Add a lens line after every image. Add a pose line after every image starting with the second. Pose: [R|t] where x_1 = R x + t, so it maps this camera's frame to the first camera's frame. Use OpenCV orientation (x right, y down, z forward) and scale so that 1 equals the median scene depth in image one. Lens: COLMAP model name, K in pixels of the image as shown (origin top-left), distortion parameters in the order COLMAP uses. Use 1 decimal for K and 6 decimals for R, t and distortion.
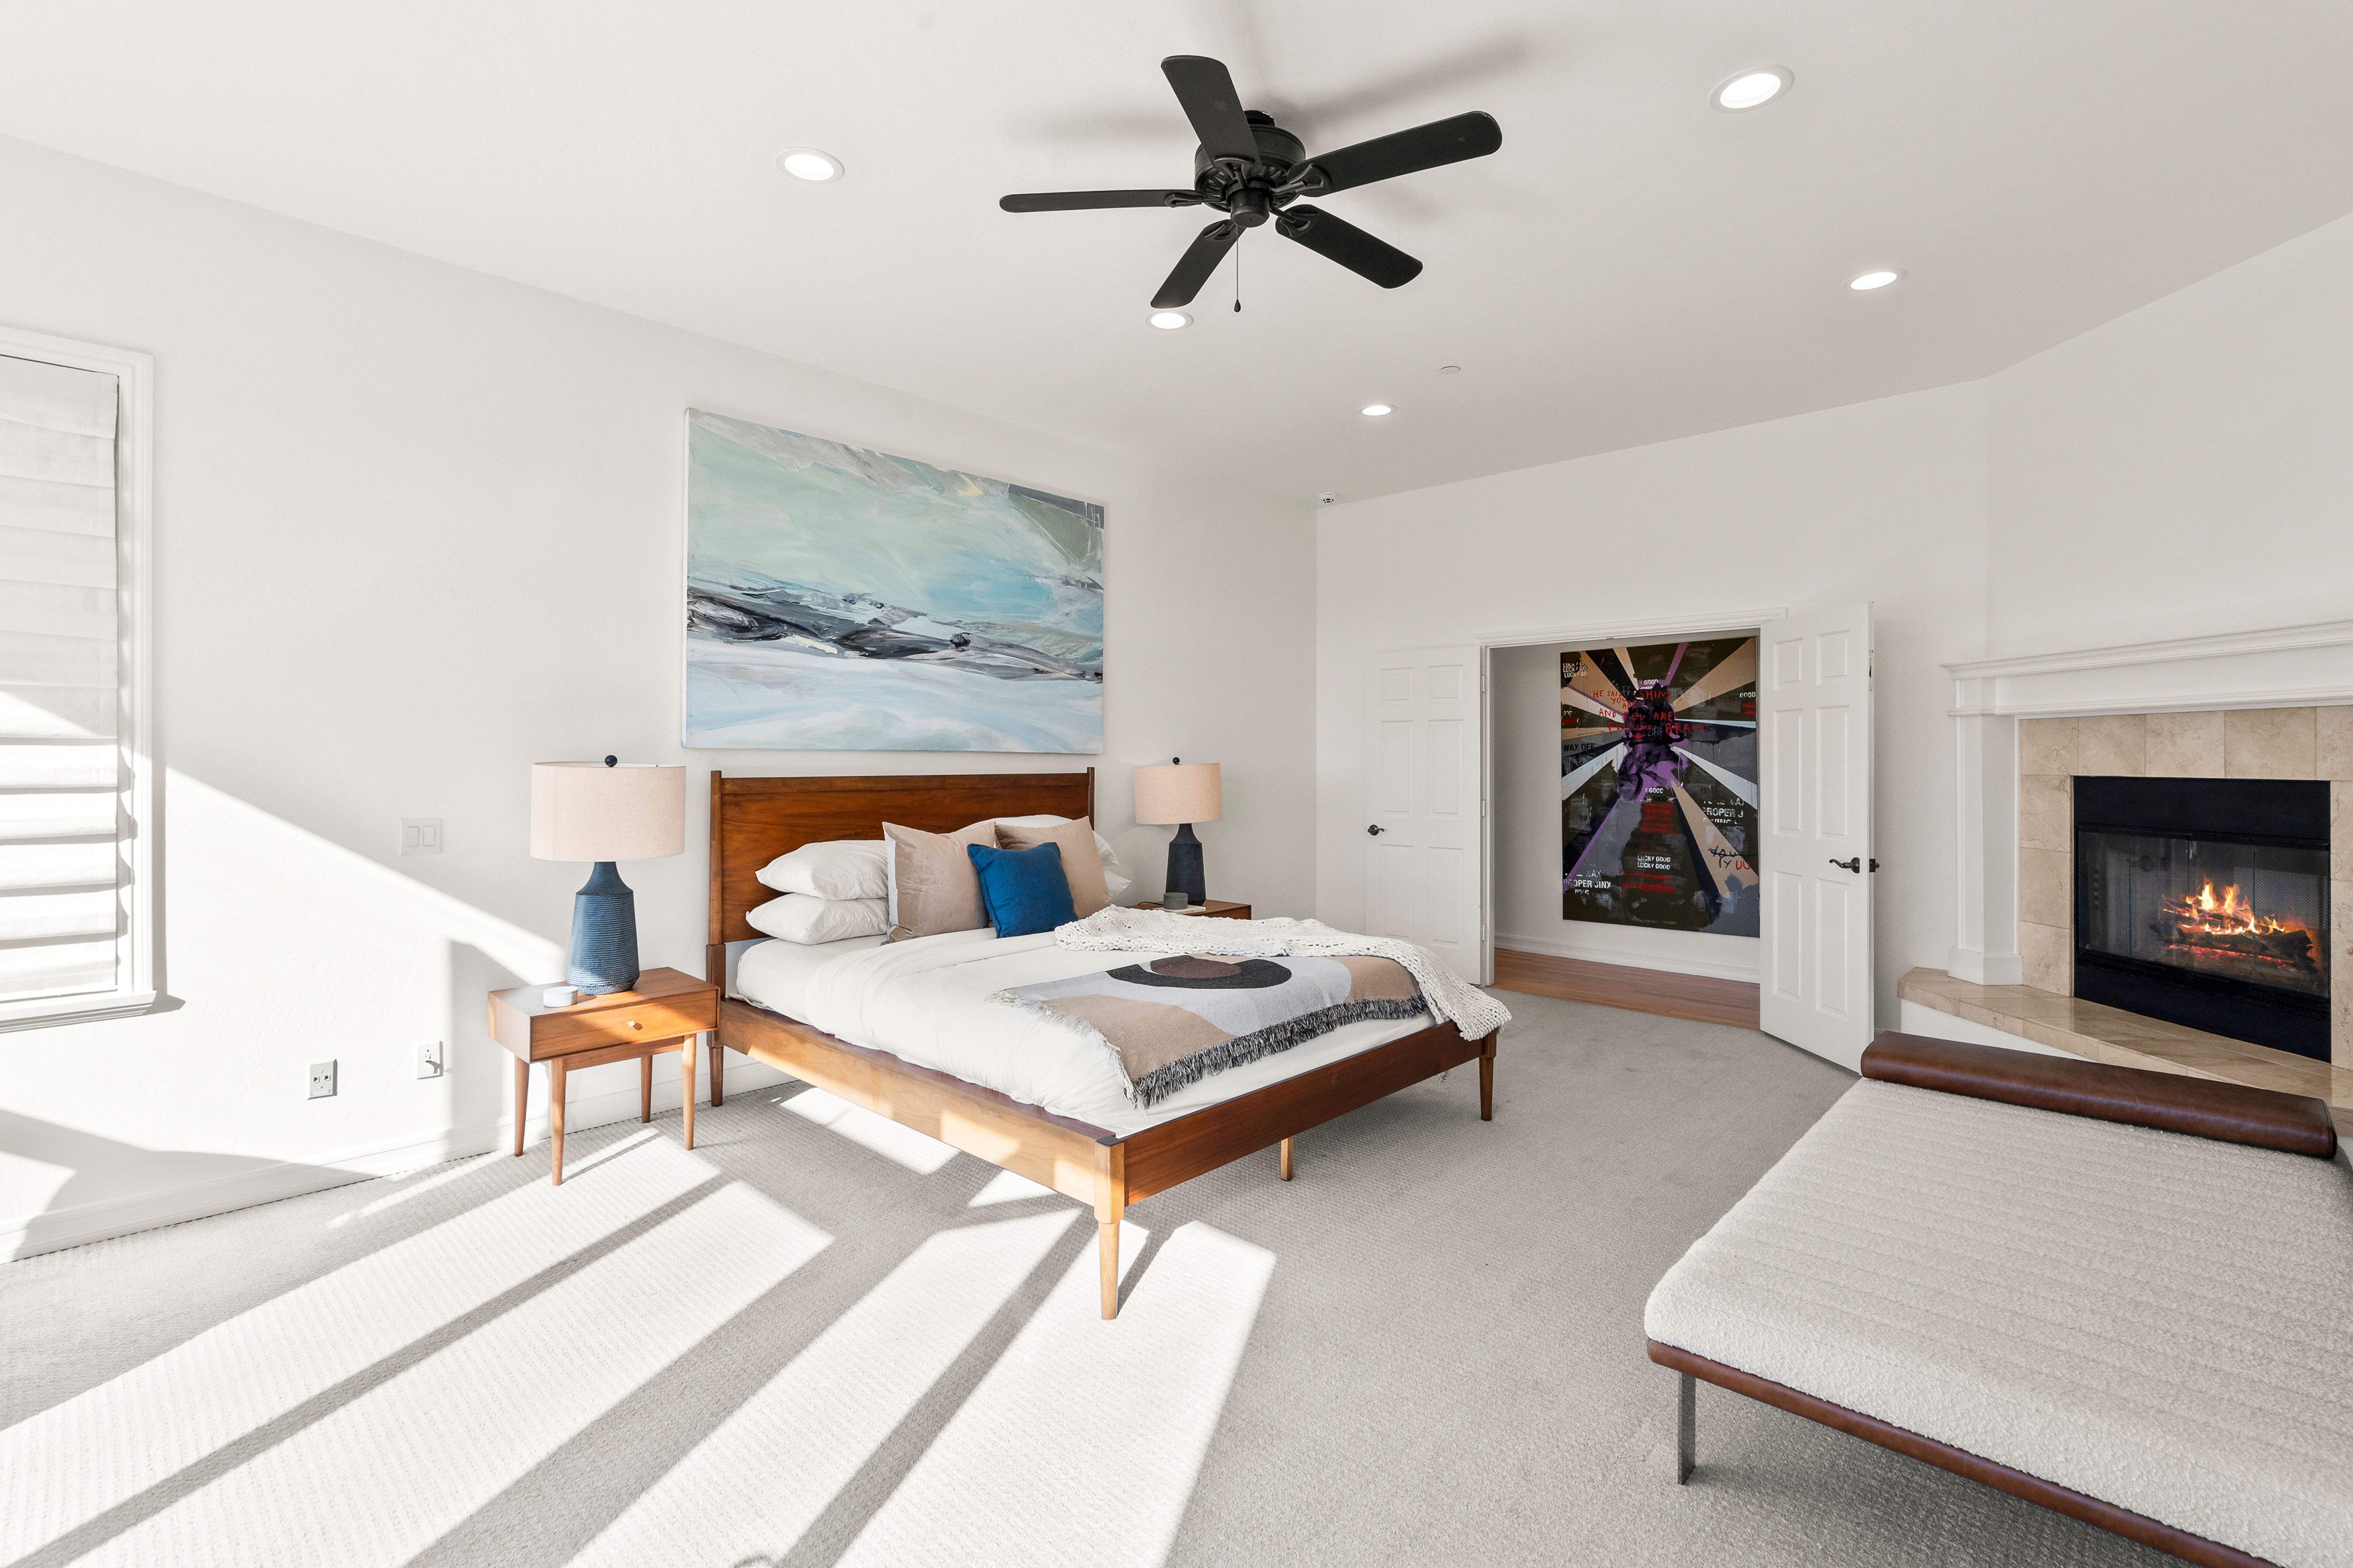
lens RADIAL K [[1059.1, 0, 1174.7], [0, 1059.1, 771.1], [0, 0, 1]] dist [-0.019317, -0.000366]
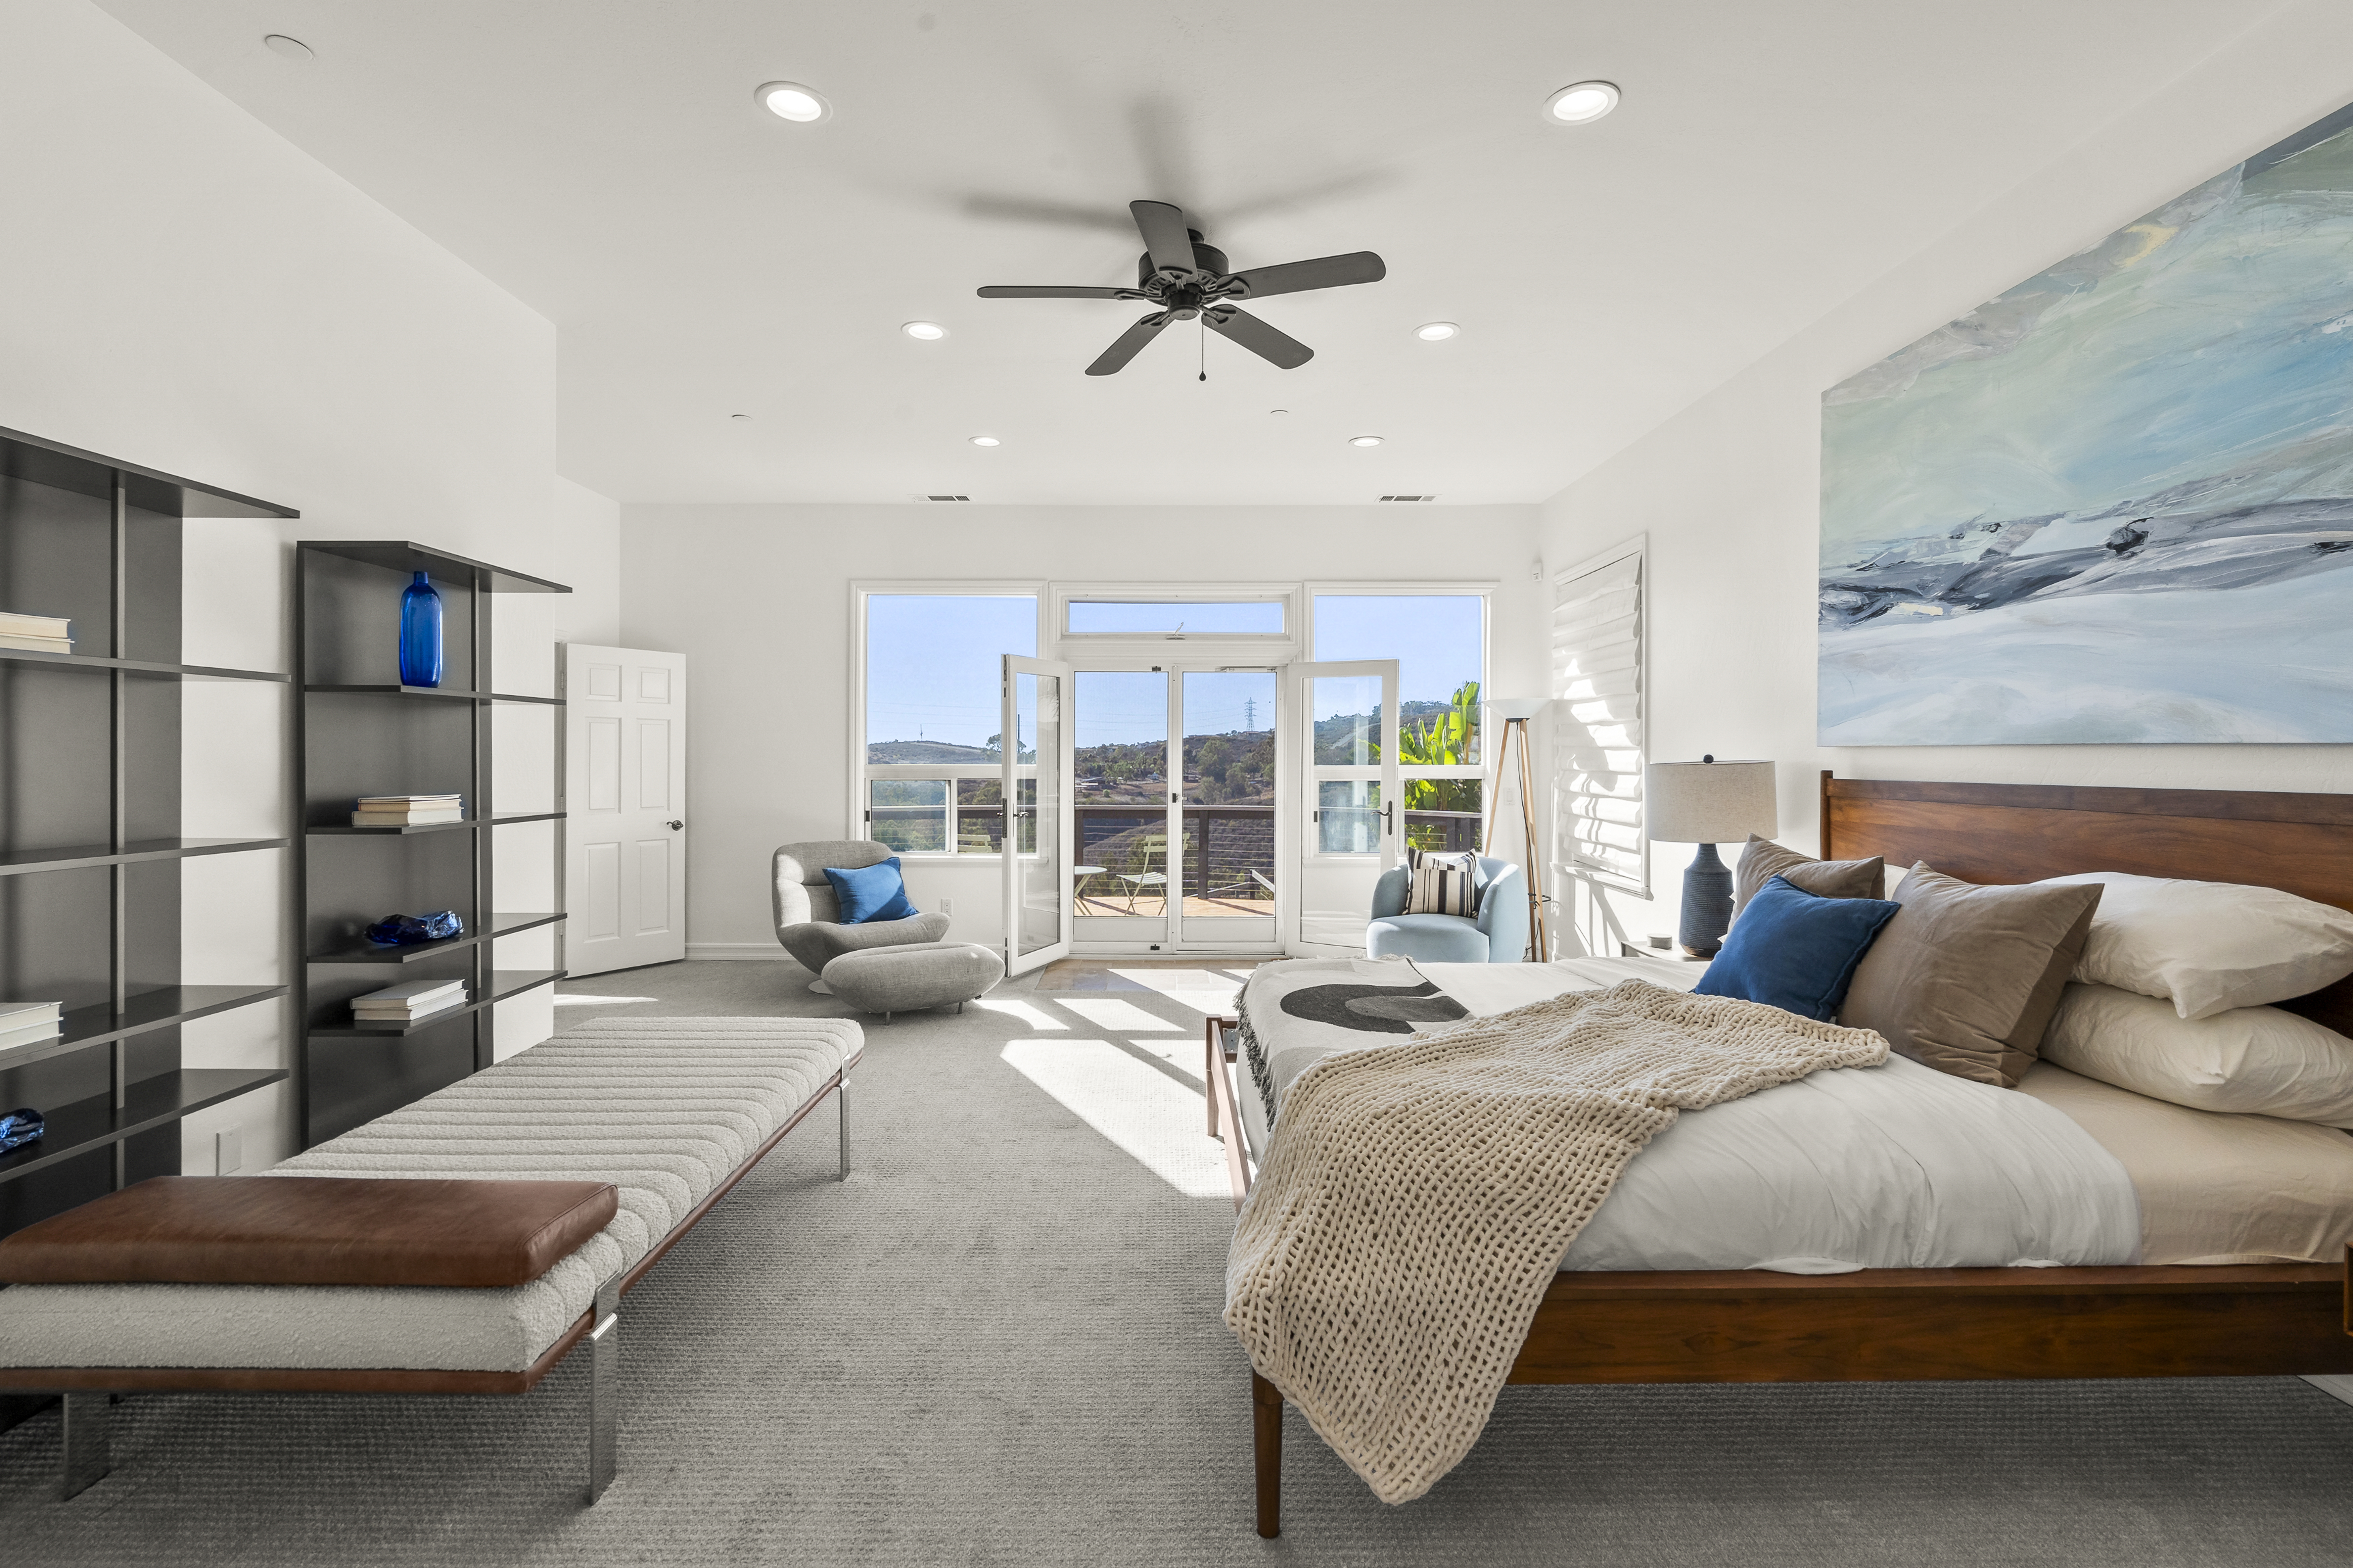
lens RADIAL K [[1059.1, 0, 1178.0], [0, 1059.1, 765.3], [0, 0, 1]] dist [-0.019317, -0.000366]
pose [[-0.720119, 0.007200, -0.693814, 0.556750], [-0.005793, 0.999849, 0.016388, -0.014942], [0.693827, 0.015821, -0.719968, 1.135667]]
